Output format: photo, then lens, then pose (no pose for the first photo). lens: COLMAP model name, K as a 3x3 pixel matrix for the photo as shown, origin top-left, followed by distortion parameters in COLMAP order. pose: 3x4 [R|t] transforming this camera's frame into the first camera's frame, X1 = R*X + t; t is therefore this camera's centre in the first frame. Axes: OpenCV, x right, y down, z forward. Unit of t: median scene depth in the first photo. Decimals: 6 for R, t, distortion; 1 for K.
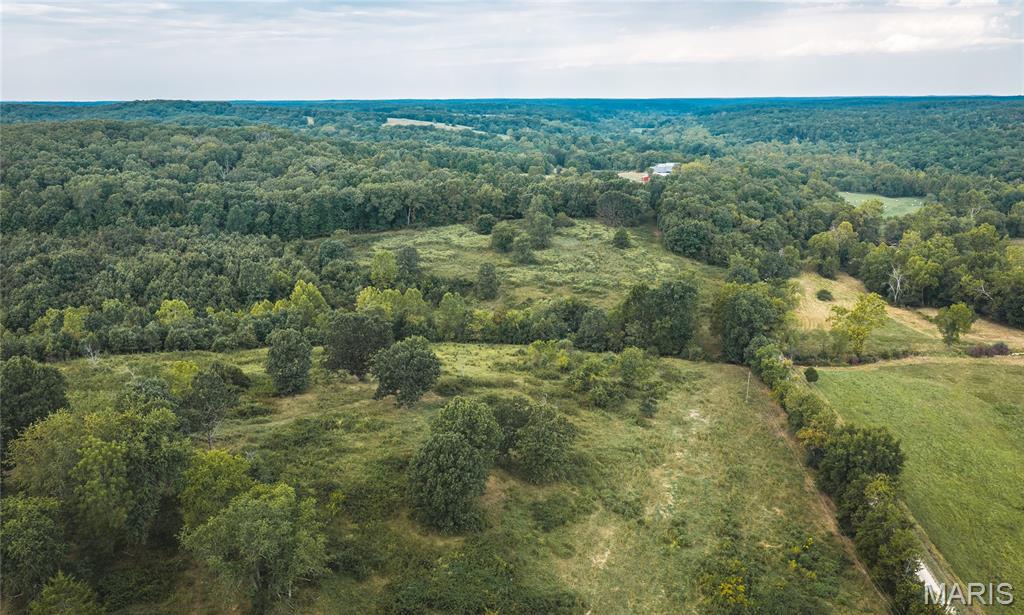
lens RADIAL K [[865.8, 0, 512.0], [0, 865.8, 307.5], [0, 0, 1]] dist [0.012470, -0.034212]
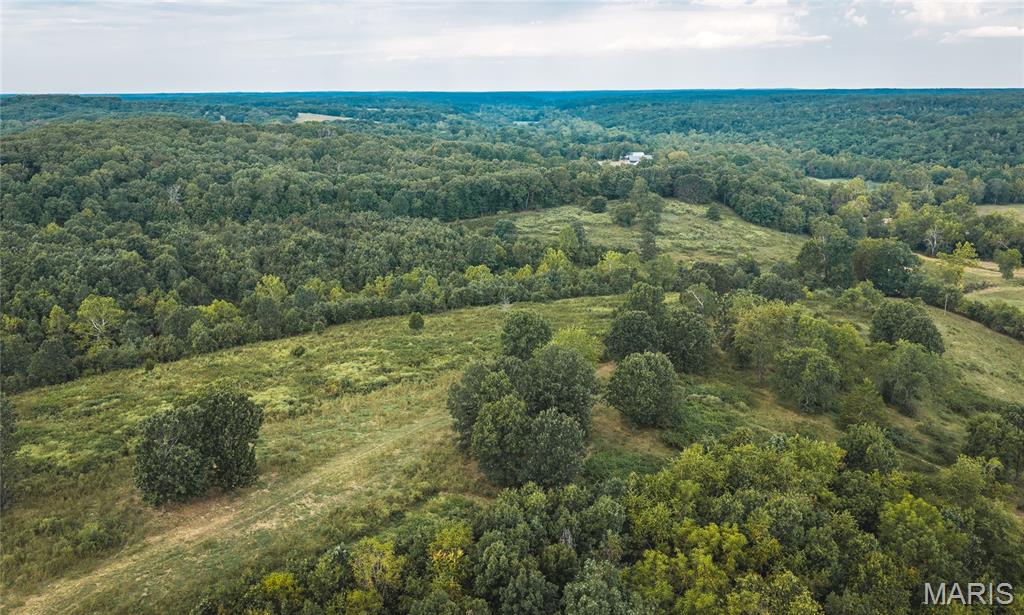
lens RADIAL K [[865.8, 0, 512.0], [0, 865.8, 307.5], [0, 0, 1]] dist [0.012470, -0.034212]
pose [[0.979118, -0.049259, 0.197236, -0.110444], [0.047677, 0.998781, 0.012764, 0.006927], [-0.197625, -0.003094, 0.980273, -0.040305]]
